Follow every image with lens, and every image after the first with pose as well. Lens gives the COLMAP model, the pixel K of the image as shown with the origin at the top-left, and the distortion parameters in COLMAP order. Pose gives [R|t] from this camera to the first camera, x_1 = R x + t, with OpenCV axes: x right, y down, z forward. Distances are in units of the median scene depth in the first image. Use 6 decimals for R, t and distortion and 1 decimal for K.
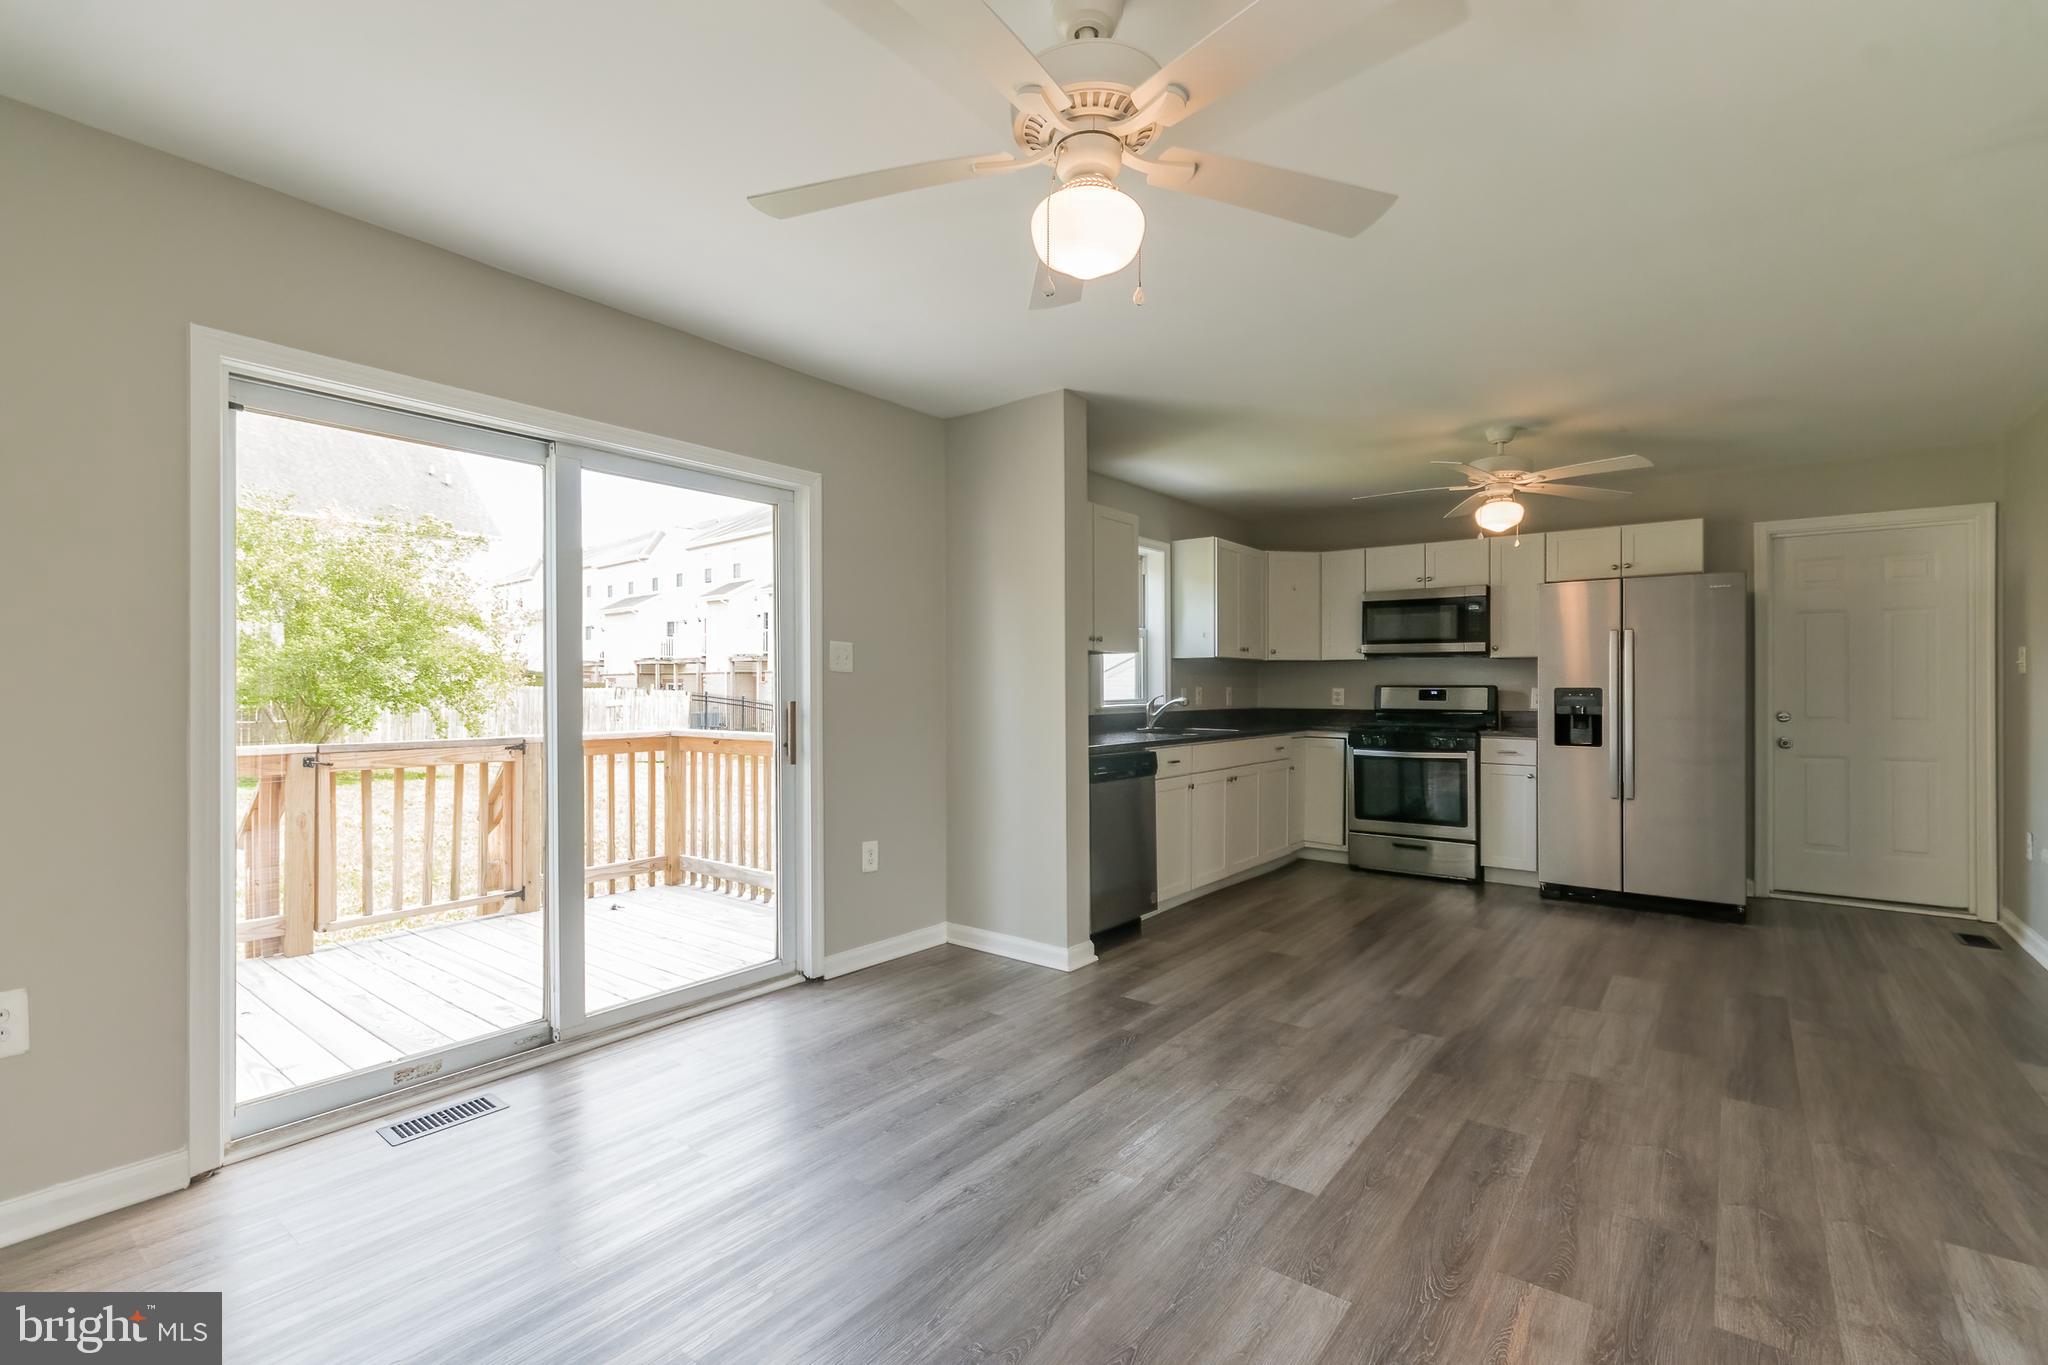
lens RADIAL K [[915.2, 0, 1014.2], [0, 915.2, 691.8], [0, 0, 1]] dist [0.011563, -0.001802]
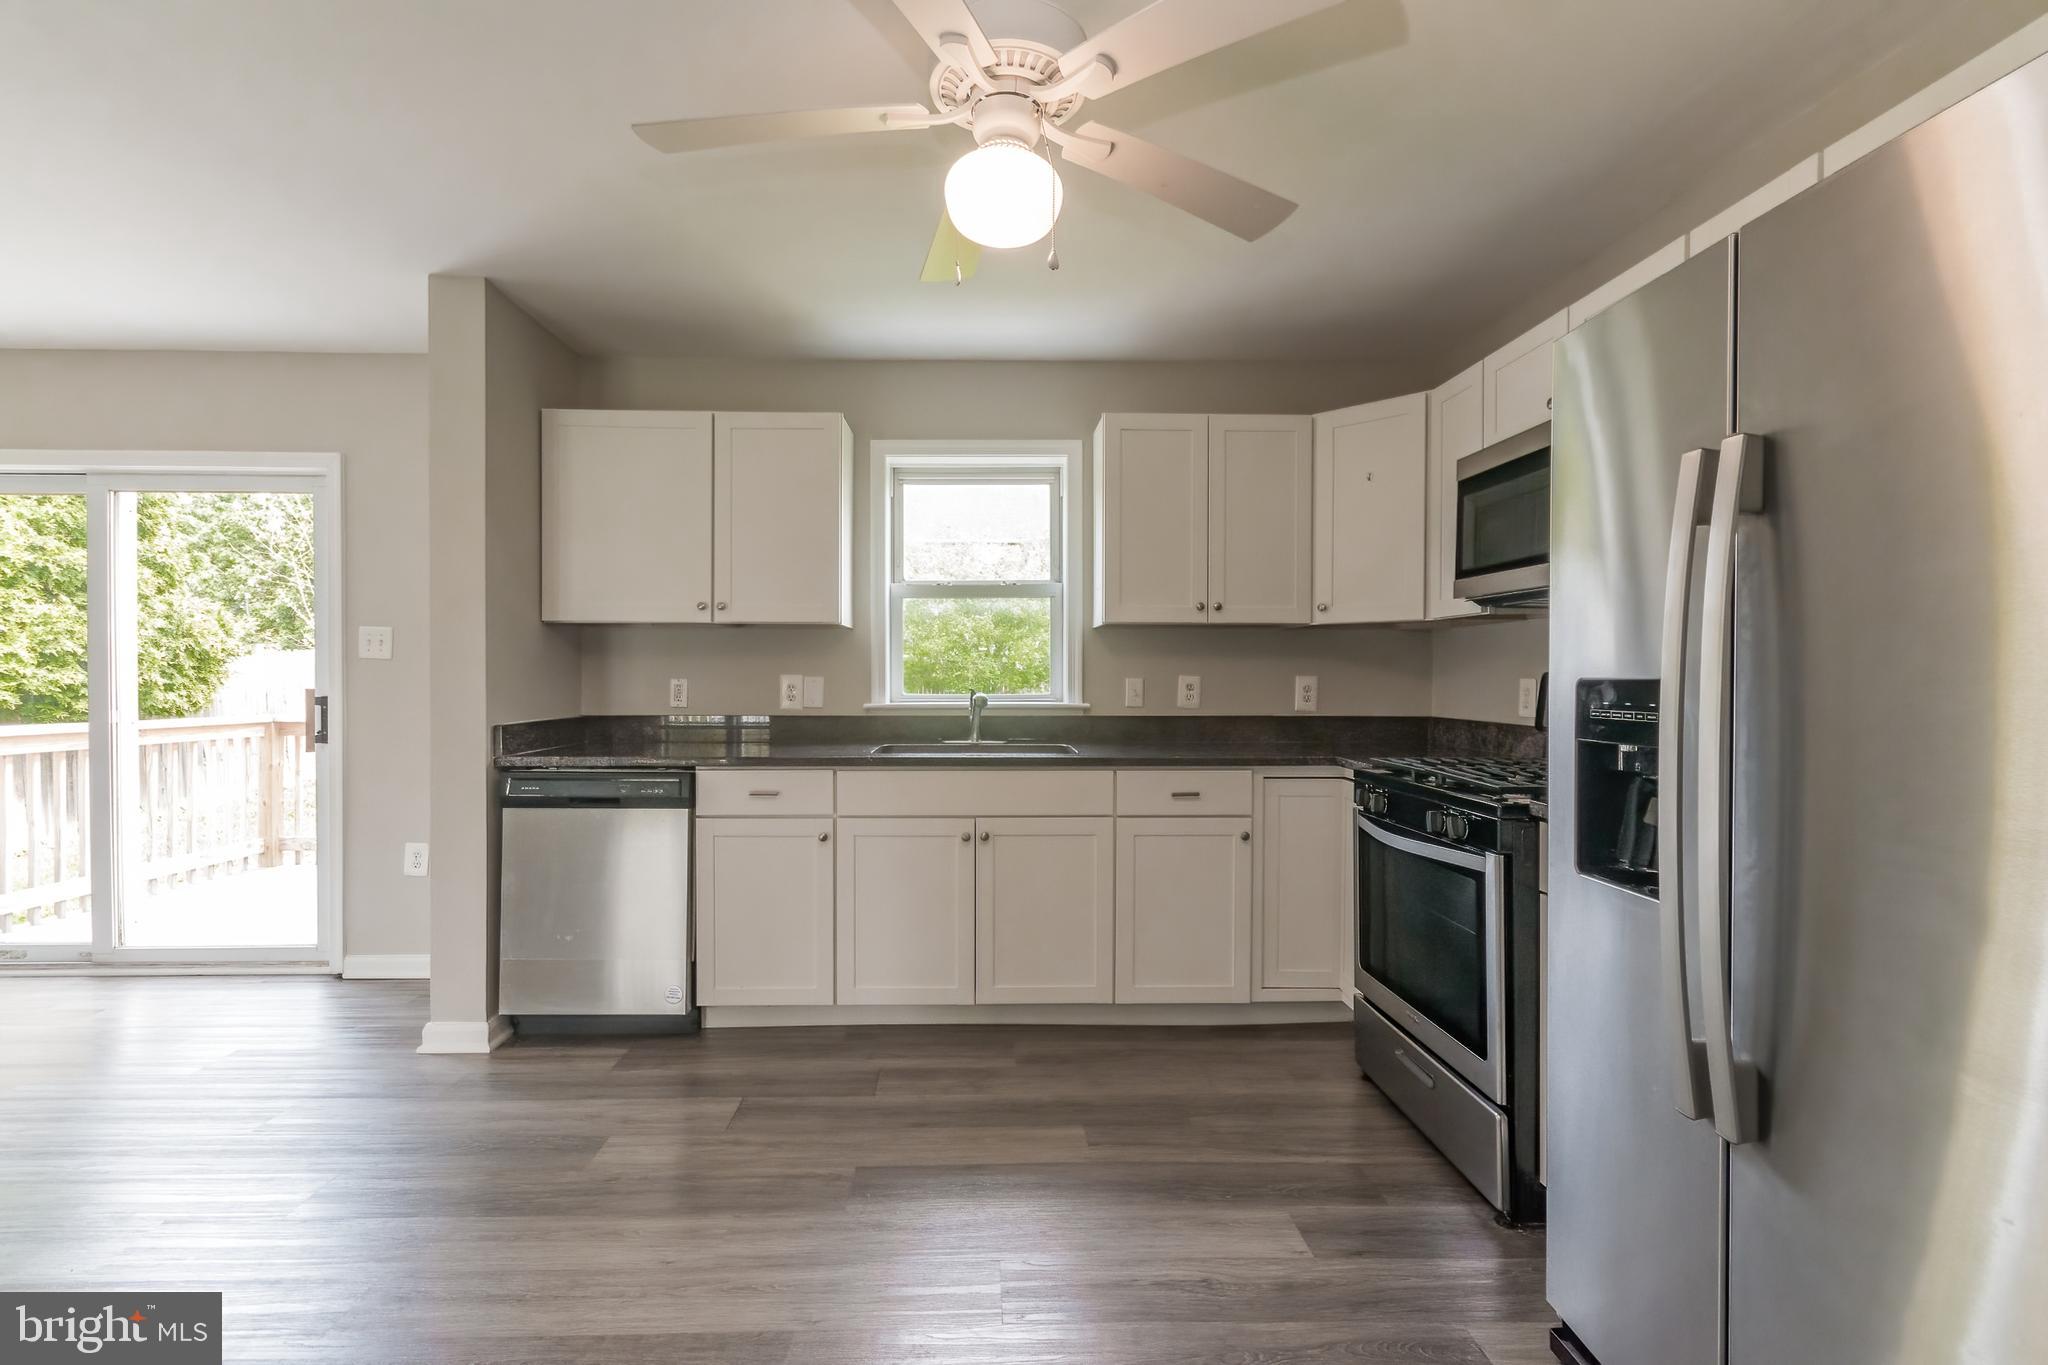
lens RADIAL K [[915.2, 0, 992.7], [0, 915.2, 686.0], [0, 0, 1]] dist [0.011563, -0.001802]
pose [[0.630779, 0.009740, -0.775902, 0.876038], [-0.004874, 0.999951, 0.008590, -0.004377], [0.775948, -0.001637, 0.630795, 0.830909]]
